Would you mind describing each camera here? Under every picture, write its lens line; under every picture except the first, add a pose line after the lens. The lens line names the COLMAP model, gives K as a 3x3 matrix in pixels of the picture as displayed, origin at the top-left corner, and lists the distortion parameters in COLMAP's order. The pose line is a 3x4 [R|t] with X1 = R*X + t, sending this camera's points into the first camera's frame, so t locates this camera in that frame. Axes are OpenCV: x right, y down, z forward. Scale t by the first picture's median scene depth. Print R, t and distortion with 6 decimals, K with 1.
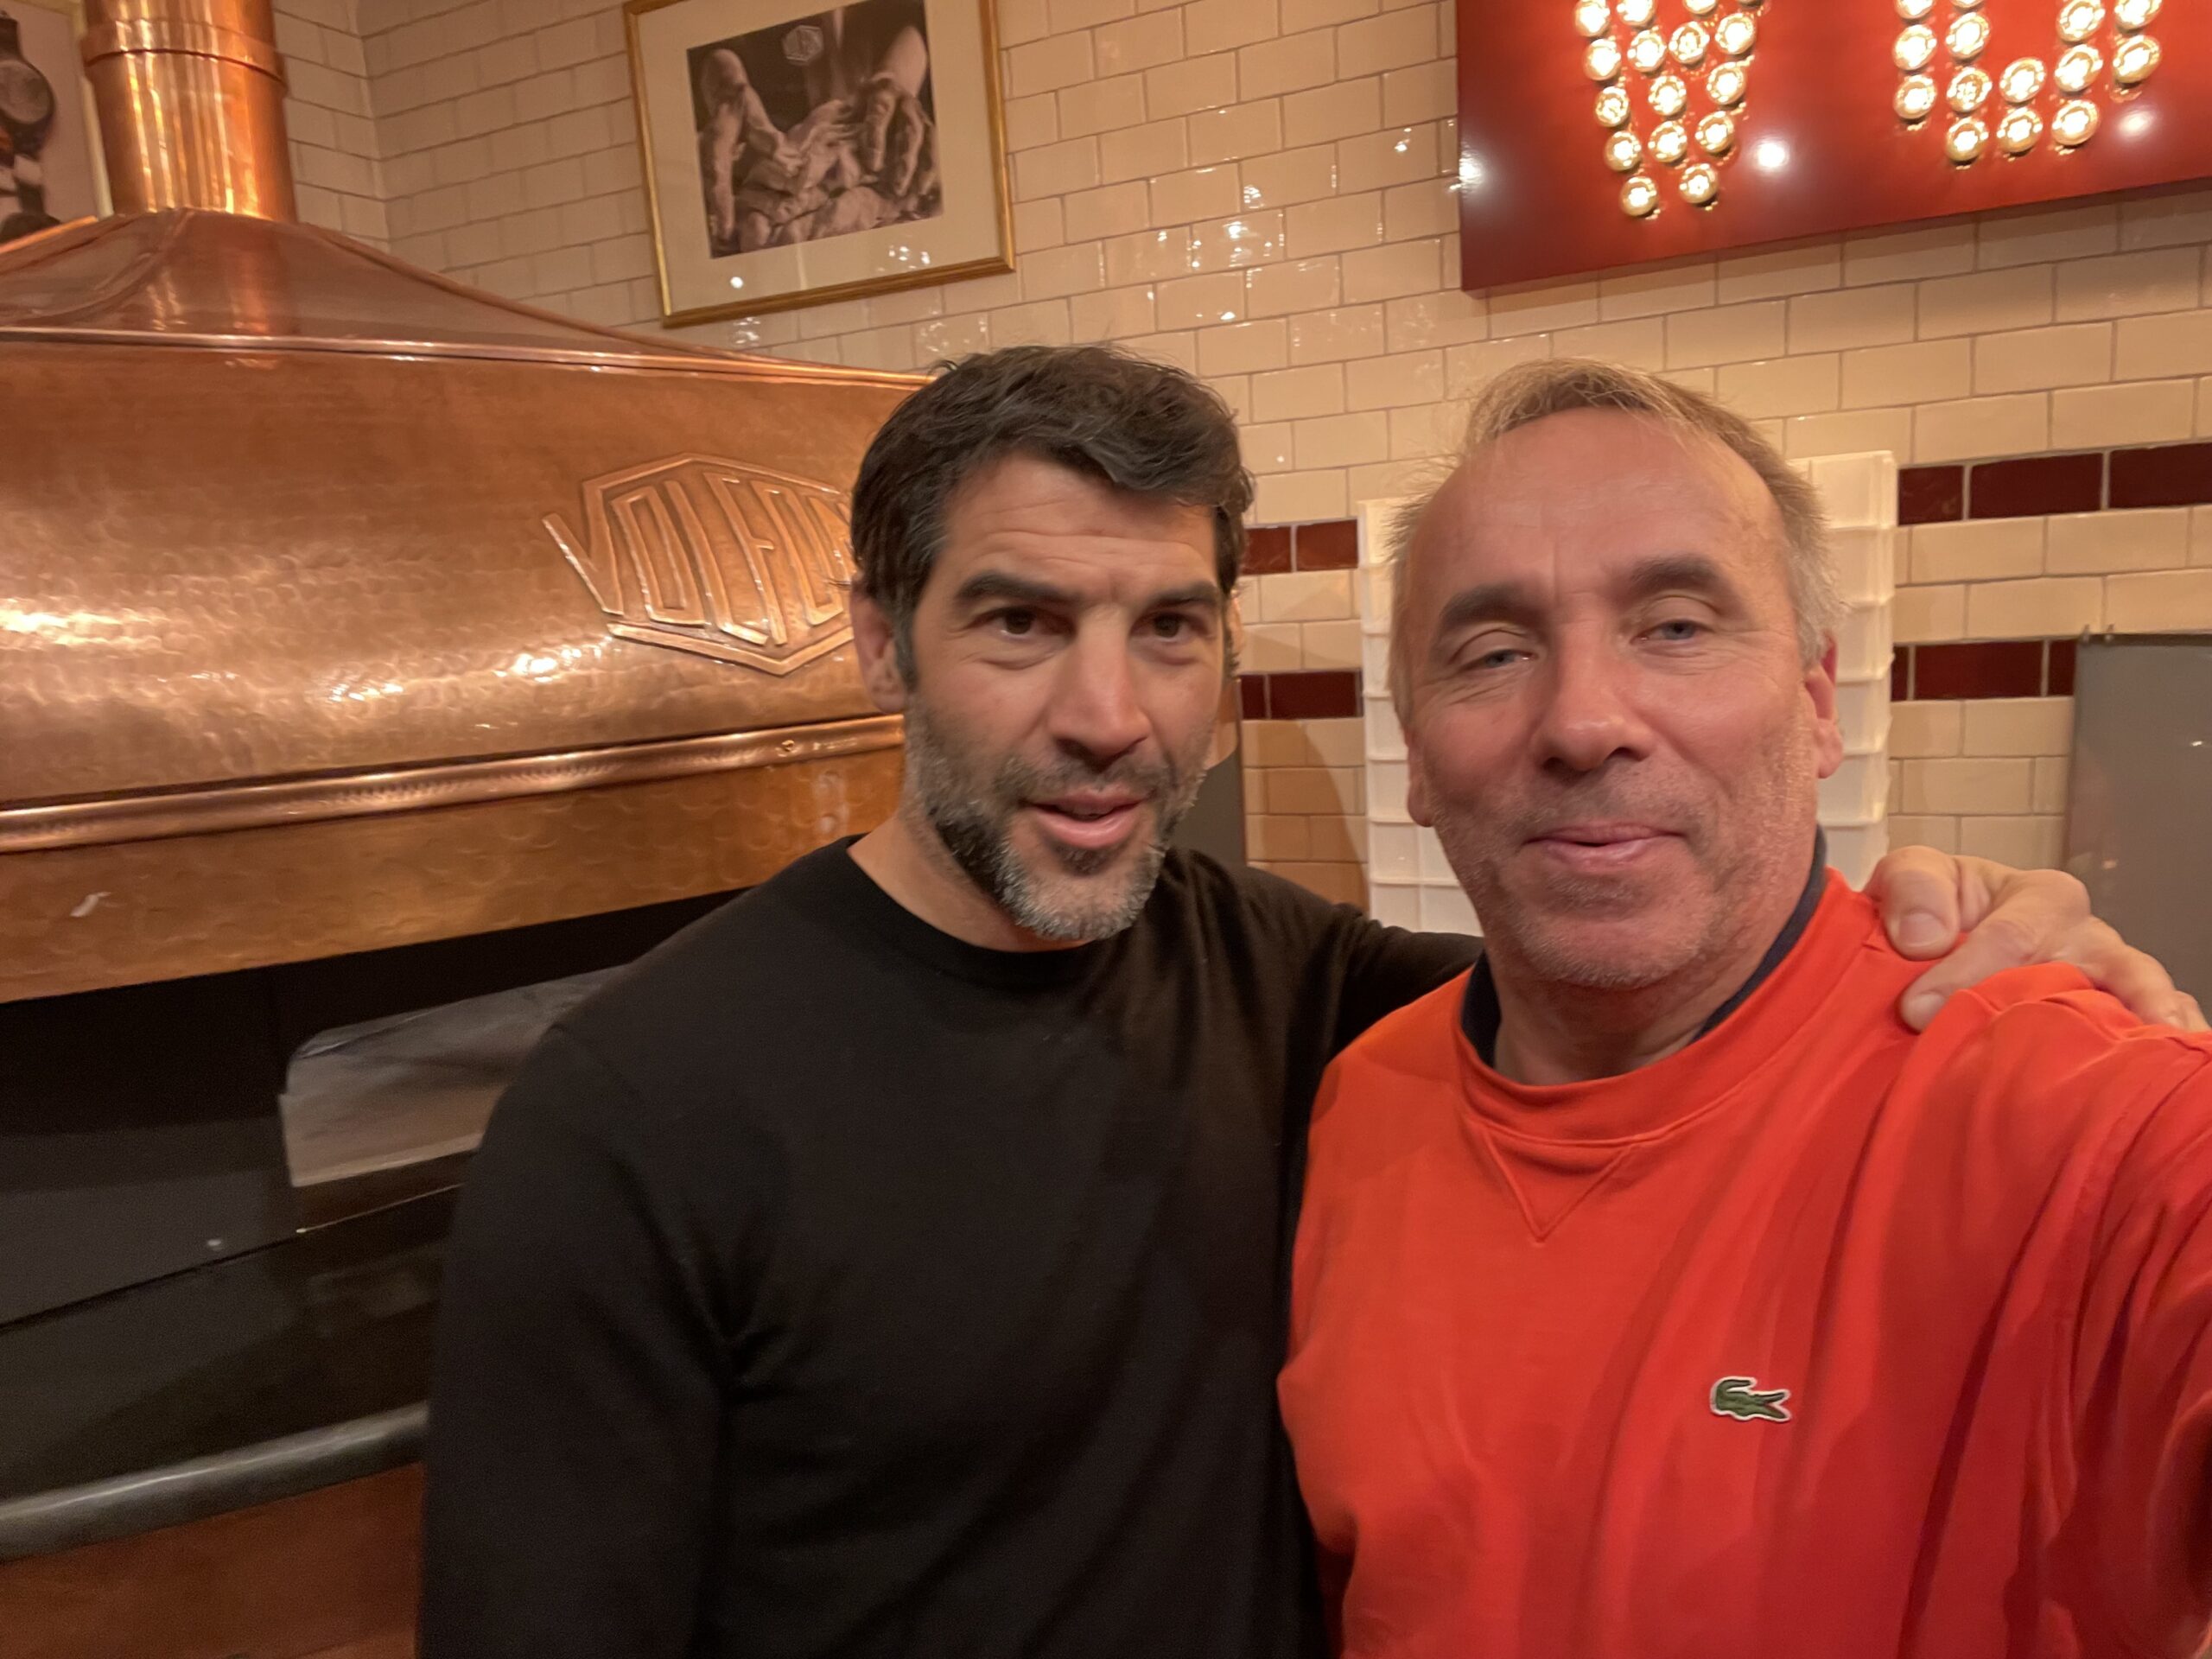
lens RADIAL K [[1537.3, 0, 1113.2], [0, 1537.3, 845.7], [0, 0, 1]] dist [0.042236, -0.011437]
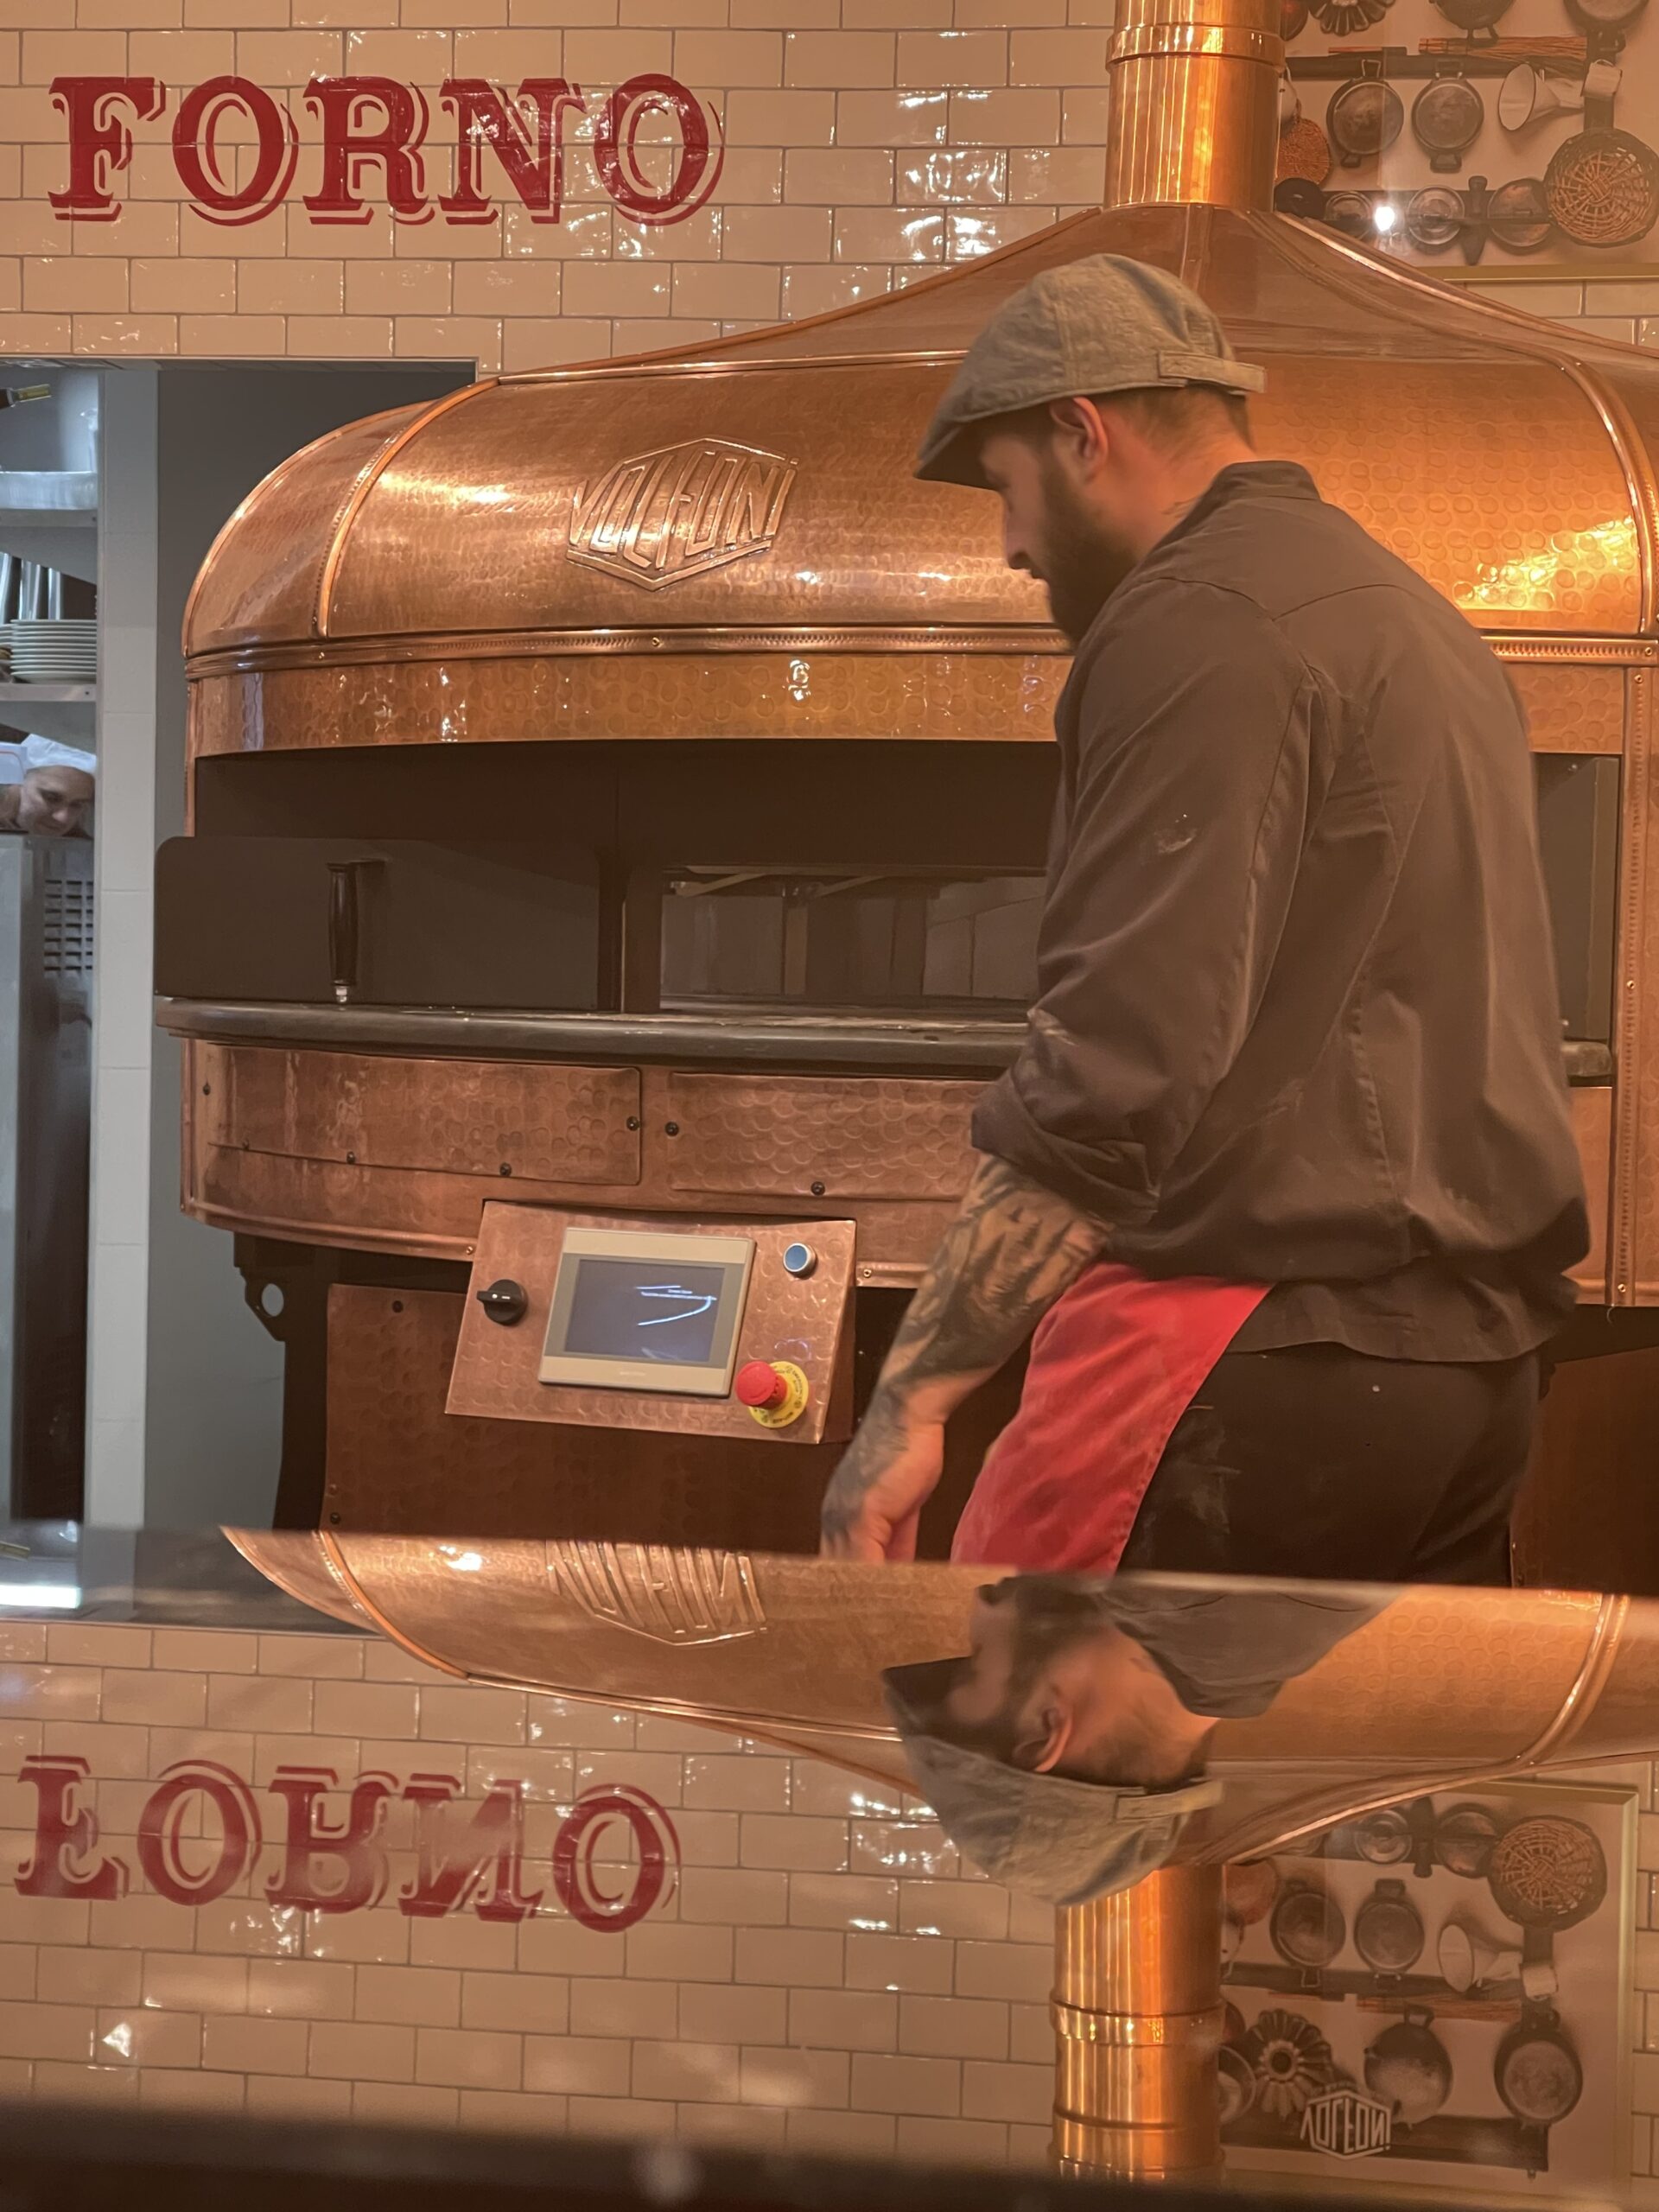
lens RADIAL K [[4641.7, 0, 834.3], [0, 4641.7, 1114.6], [0, 0, 1]] dist [0.196585, 0.000000]
pose [[0.291298, 0.109251, -0.950373, 1.557264], [-0.192300, 0.979866, 0.053699, 0.038692], [0.937105, 0.167115, 0.306442, -0.024040]]
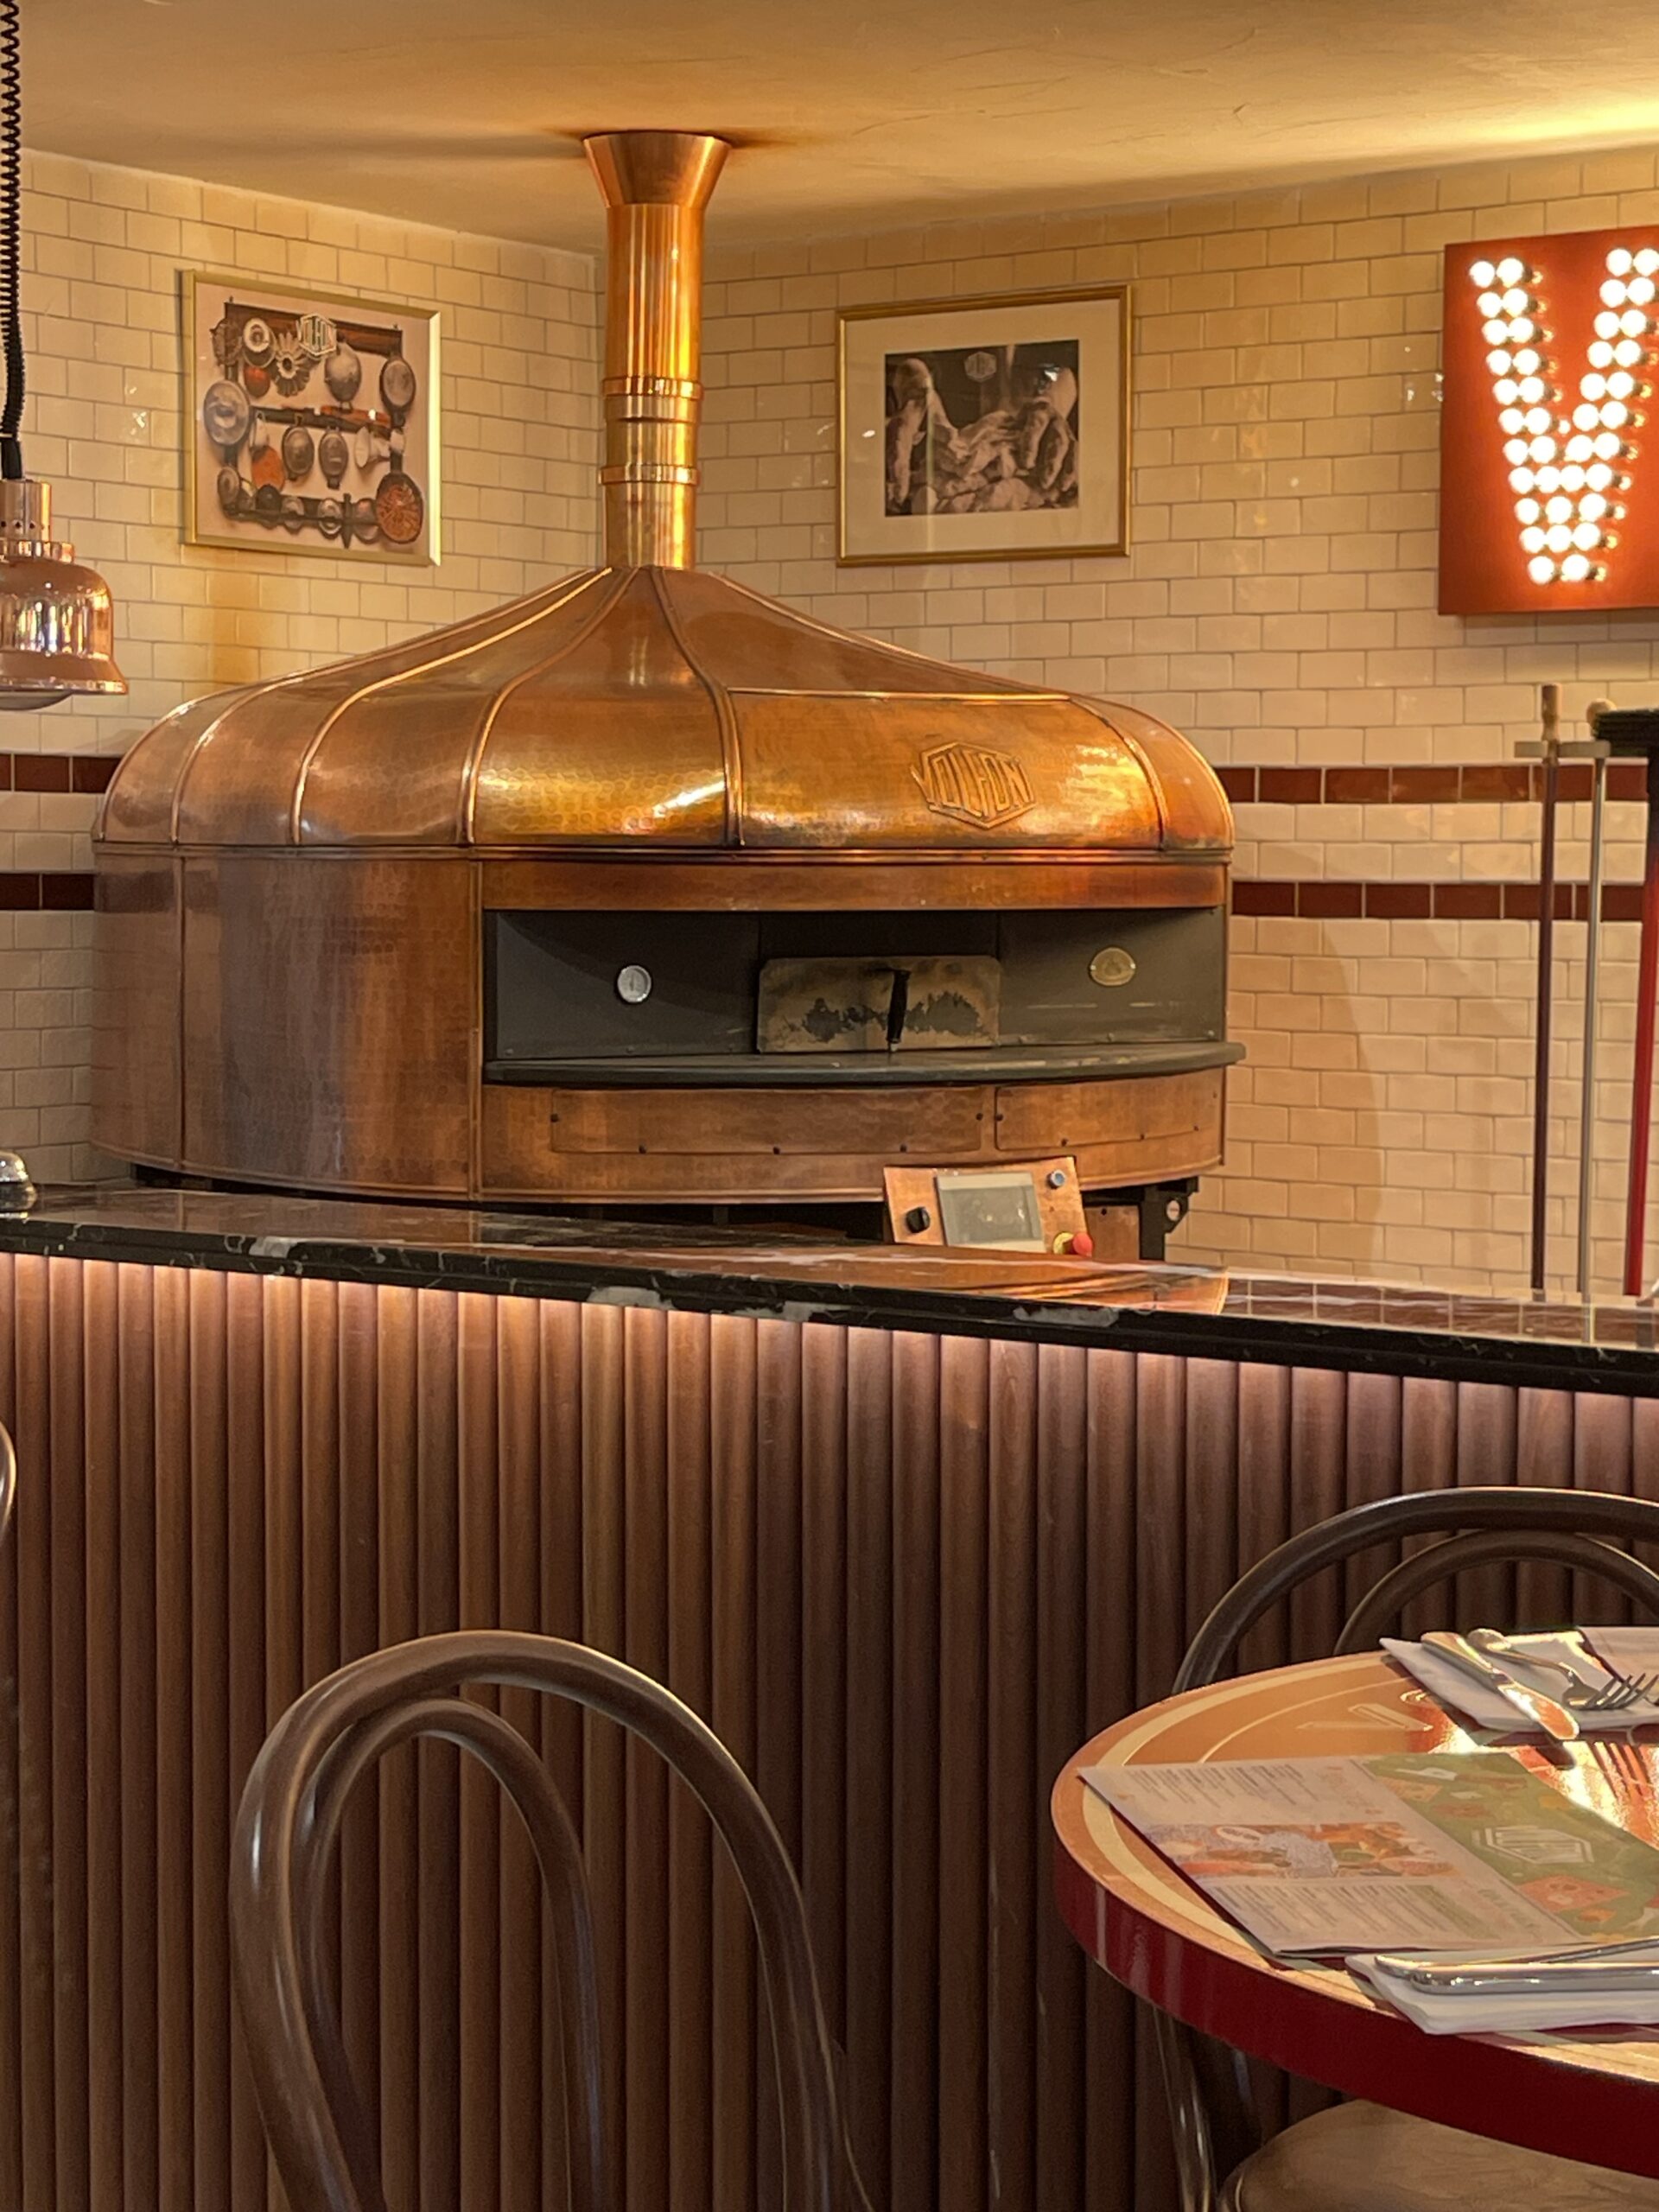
lens RADIAL K [[4123.9, 0, 822.9], [0, 4123.9, 1099.4], [0, 0, 1]] dist [0.181370, 0.000000]
pose [[0.984482, 0.081183, -0.155580, 0.253173], [-0.095046, 0.991936, -0.083837, 0.379356], [0.147520, 0.097324, 0.984259, -2.334087]]
